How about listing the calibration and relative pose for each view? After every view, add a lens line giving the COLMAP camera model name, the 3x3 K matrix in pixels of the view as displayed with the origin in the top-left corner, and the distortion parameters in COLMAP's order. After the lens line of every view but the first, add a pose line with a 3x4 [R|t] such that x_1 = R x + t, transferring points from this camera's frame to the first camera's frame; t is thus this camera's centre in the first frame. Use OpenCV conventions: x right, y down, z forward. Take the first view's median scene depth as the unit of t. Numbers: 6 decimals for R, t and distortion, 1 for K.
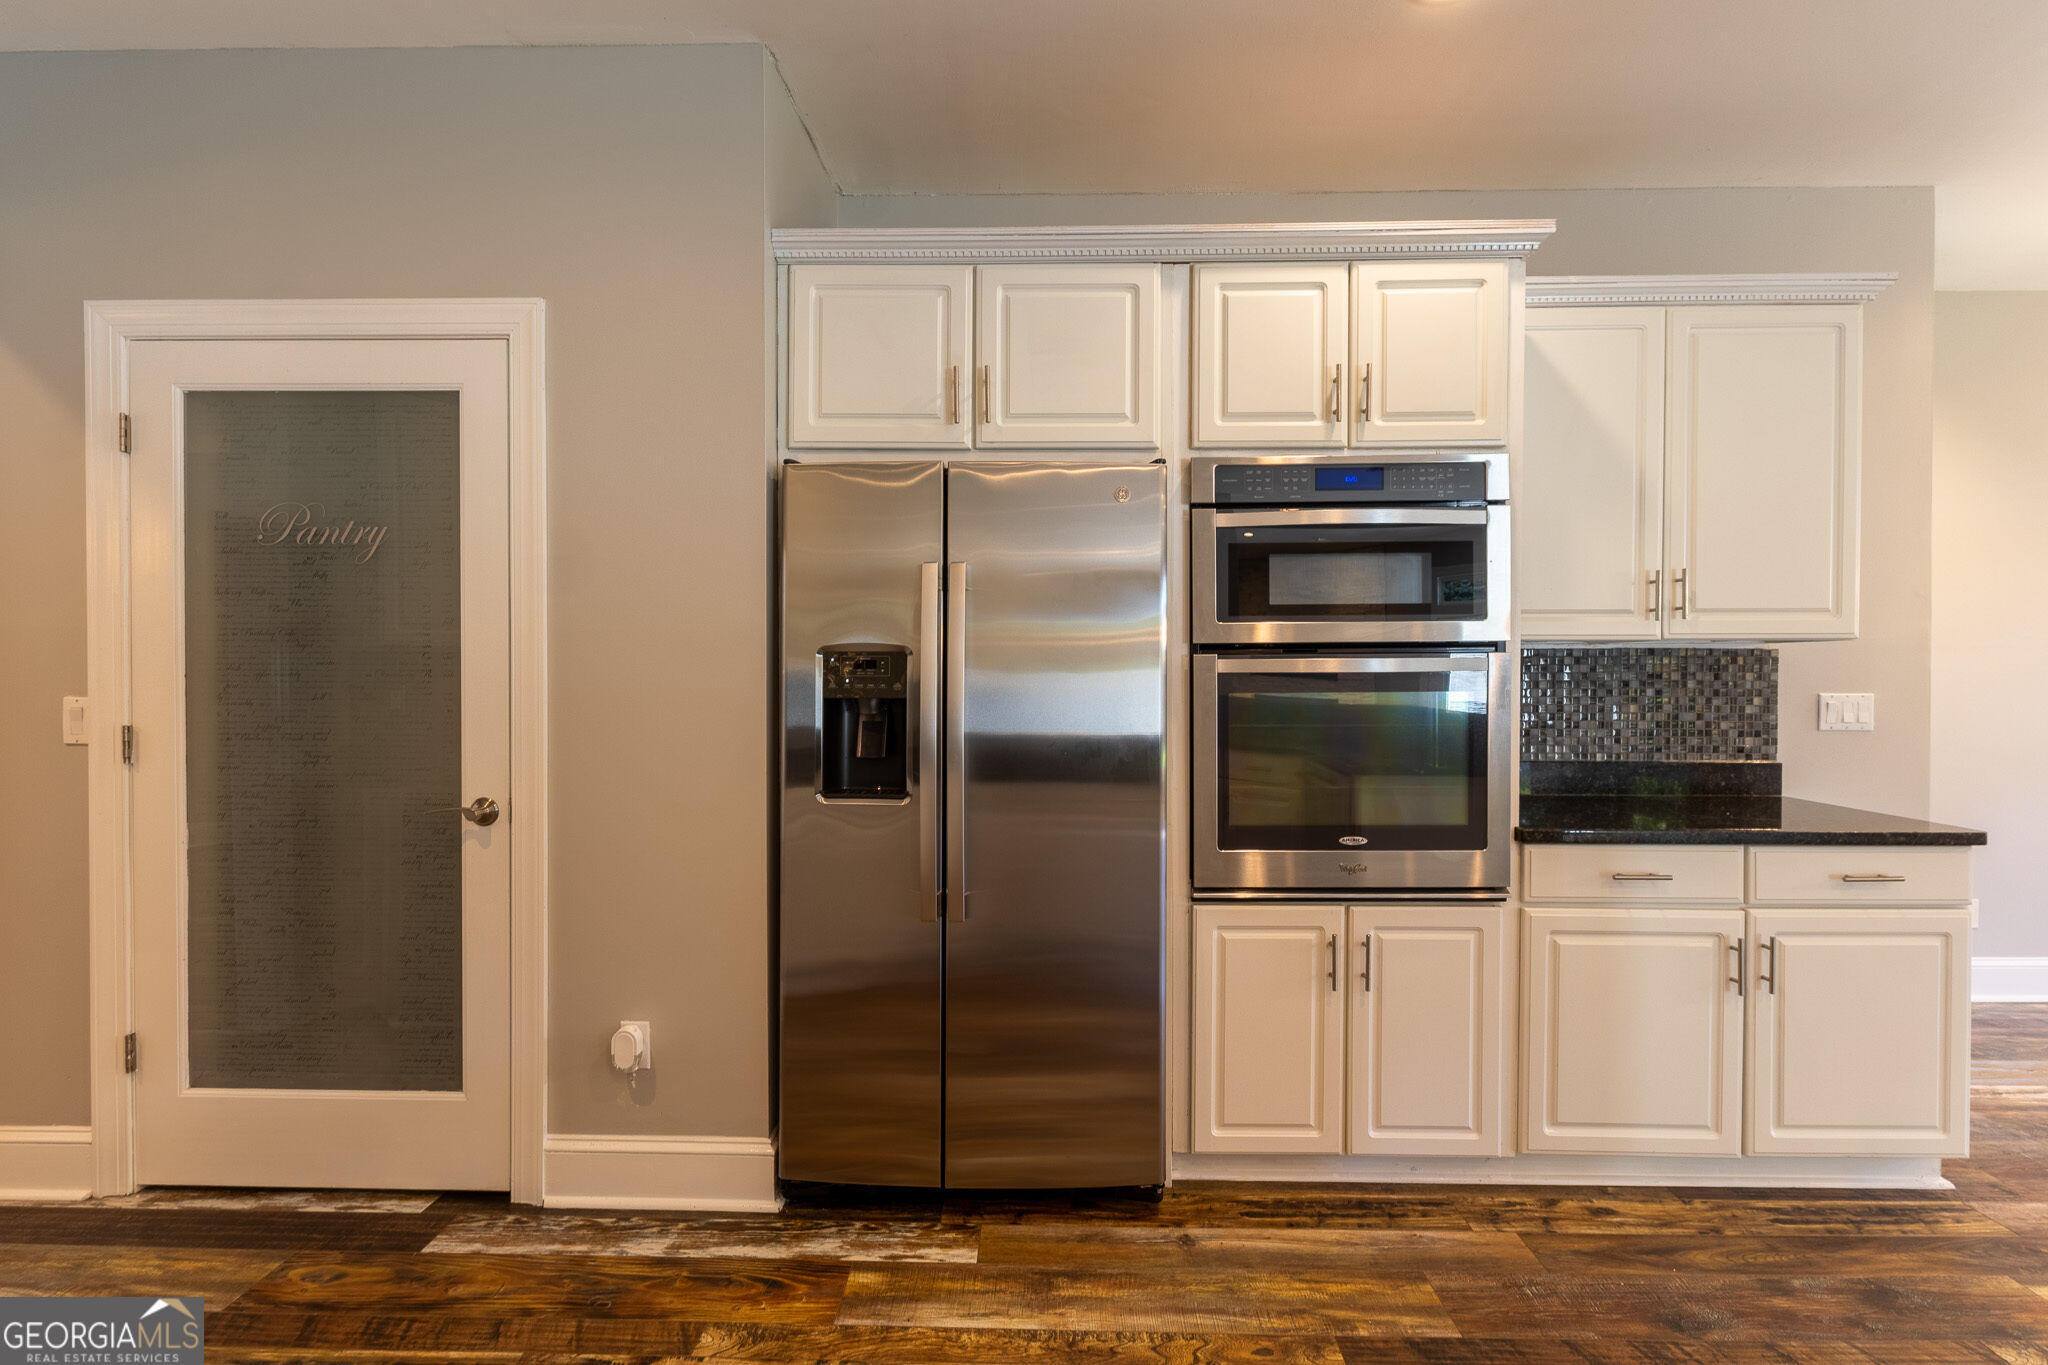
lens RADIAL K [[942.1, 0, 1024.0], [0, 942.1, 677.1], [0, 0, 1]] dist [-0.000424, 0.003471]
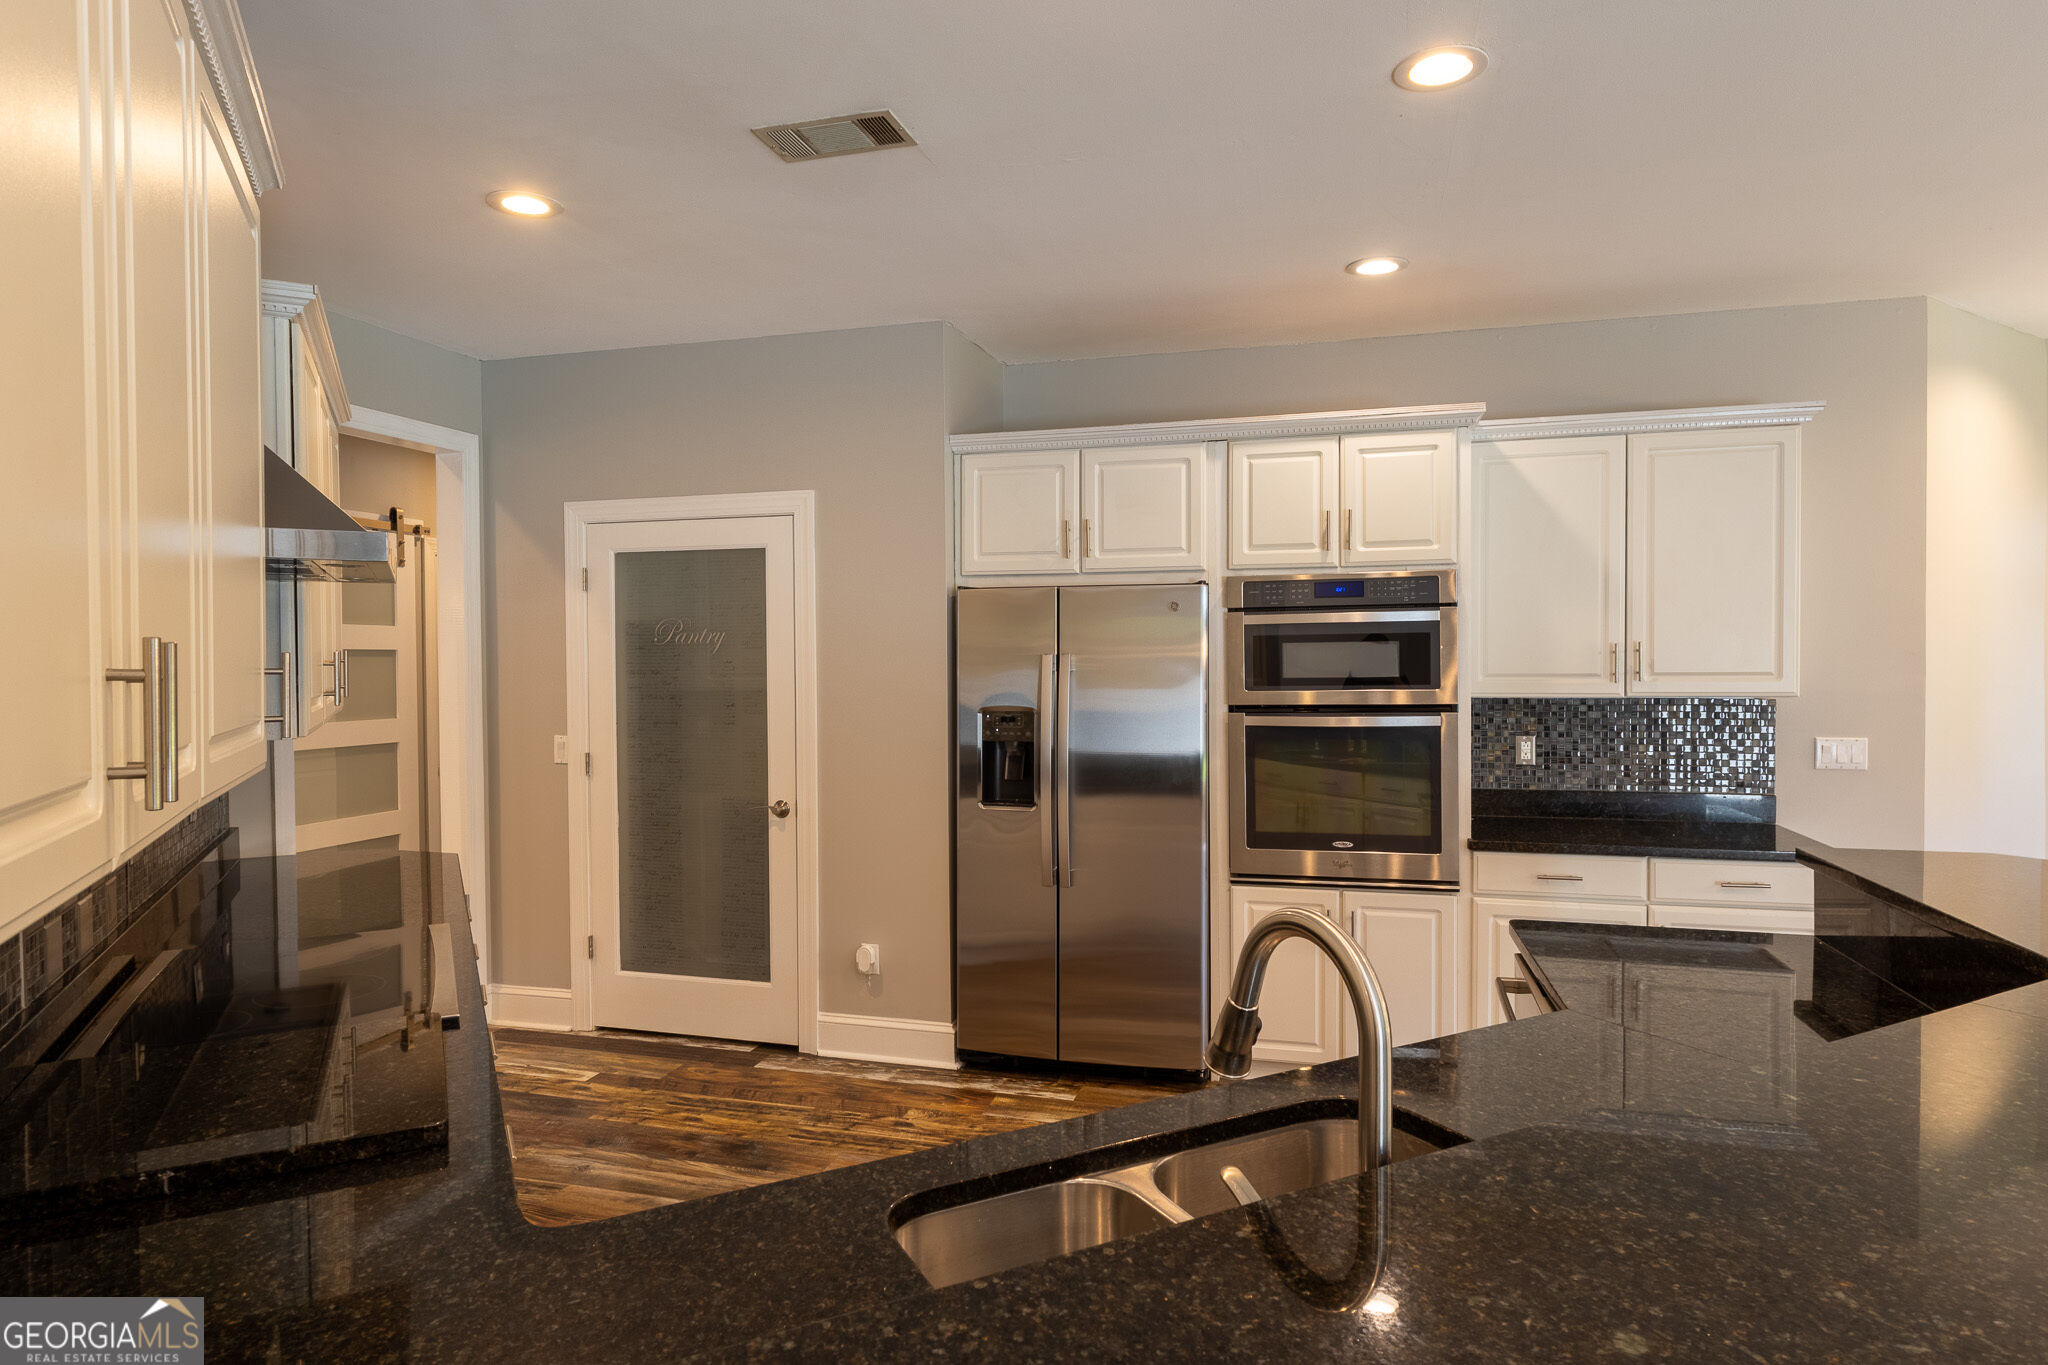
lens RADIAL K [[1106.8, 0, 1022.1], [0, 1106.8, 682.9], [0, 0, 1]] dist [0.001940, 0.000813]
pose [[0.969411, -0.003596, -0.245417, 0.289254], [0.006072, 0.999938, 0.009332, -0.087591], [0.245368, -0.010537, 0.969373, -0.727551]]
